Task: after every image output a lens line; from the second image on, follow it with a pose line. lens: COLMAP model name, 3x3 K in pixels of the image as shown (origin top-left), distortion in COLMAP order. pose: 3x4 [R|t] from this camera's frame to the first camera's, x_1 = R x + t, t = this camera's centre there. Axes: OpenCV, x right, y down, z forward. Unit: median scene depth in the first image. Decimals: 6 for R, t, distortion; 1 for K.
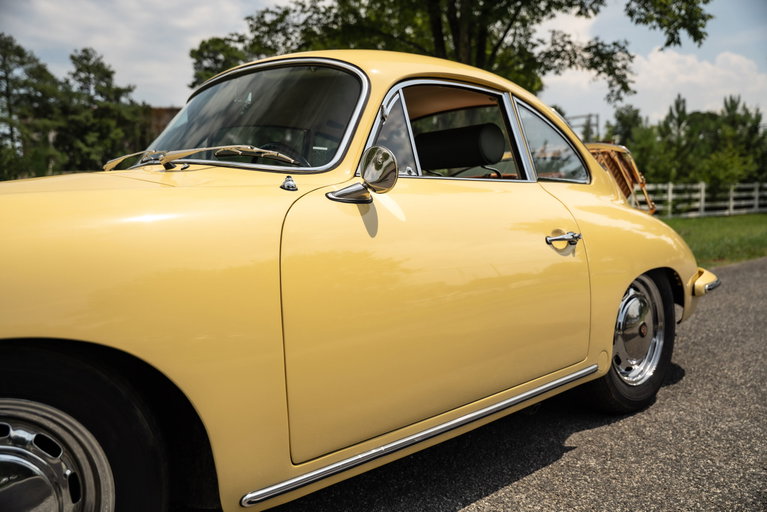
lens RADIAL K [[657.6, 0, 383.5], [0, 657.6, 256.0], [0, 0, 1]] dist [-0.115746, 0.205383]
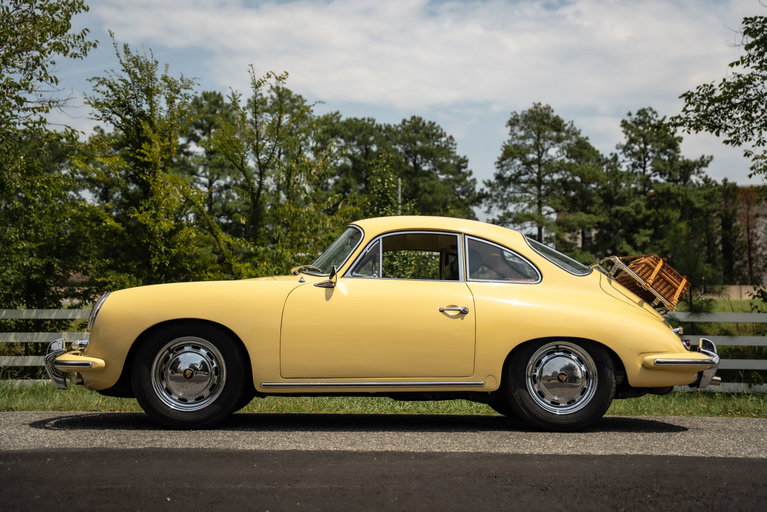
lens RADIAL K [[1081.9, 0, 383.5], [0, 1081.9, 256.0], [0, 0, 1]] dist [0.098108, 0.100436]
pose [[0.778125, -0.017088, -0.627877, 0.054909], [-0.082245, 0.988252, -0.128820, 0.006361], [0.622702, 0.151878, 0.767578, -0.041900]]
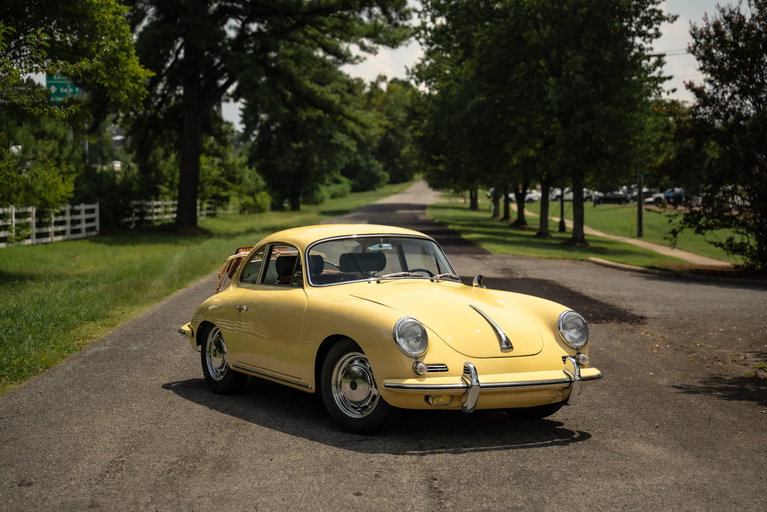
lens RADIAL K [[1479.9, 0, 375.7], [0, 1479.9, 259.0], [0, 0, 1]] dist [0.295812, 0.708702]
pose [[0.651271, -0.011852, 0.758753, -0.268563], [0.055309, 0.997960, -0.031886, 0.017684], [-0.756827, 0.062732, 0.650598, -0.239112]]
